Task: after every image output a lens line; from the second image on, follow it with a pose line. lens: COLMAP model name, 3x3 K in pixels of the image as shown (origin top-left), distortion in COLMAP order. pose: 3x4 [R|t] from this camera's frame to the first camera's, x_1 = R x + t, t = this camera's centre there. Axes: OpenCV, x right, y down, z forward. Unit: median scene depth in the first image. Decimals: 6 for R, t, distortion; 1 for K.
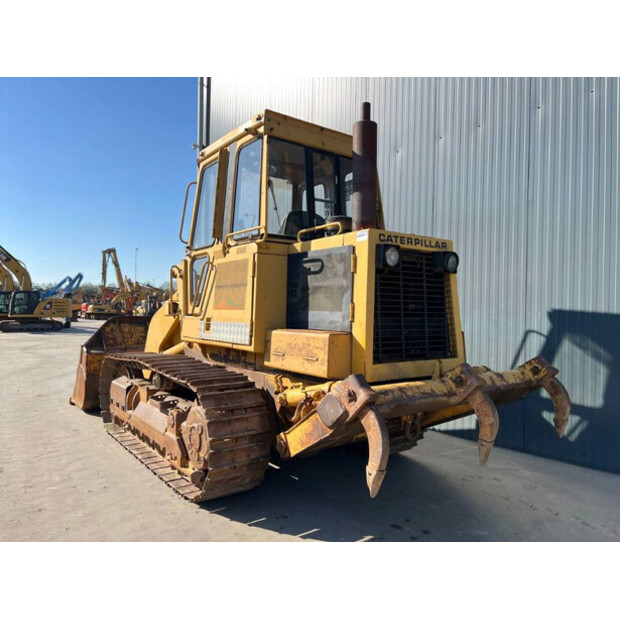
lens RADIAL K [[467.6, 0, 310.0], [0, 467.6, 310.0], [0, 0, 1]] dist [0.038680, -0.001114]
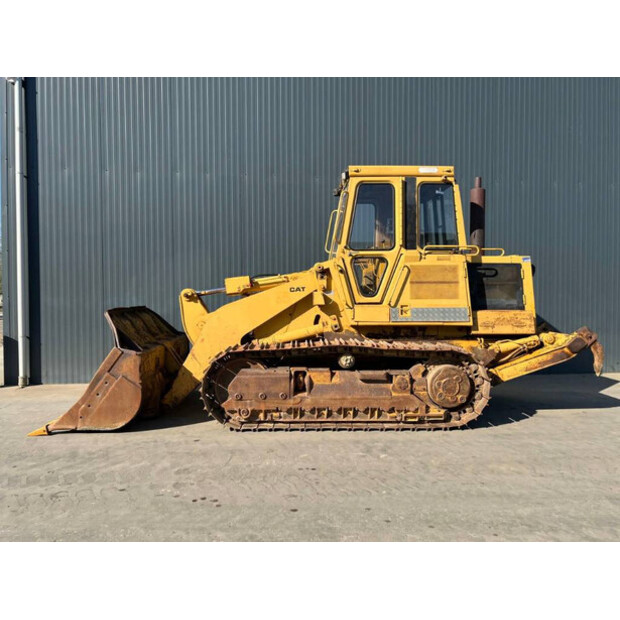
lens RADIAL K [[467.6, 0, 310.0], [0, 467.6, 310.0], [0, 0, 1]] dist [0.038680, -0.001114]
pose [[0.599059, -0.027346, 0.800238, -1.559579], [0.006725, 0.999553, 0.029123, -0.011092], [-0.800677, -0.012064, 0.598975, 0.444980]]
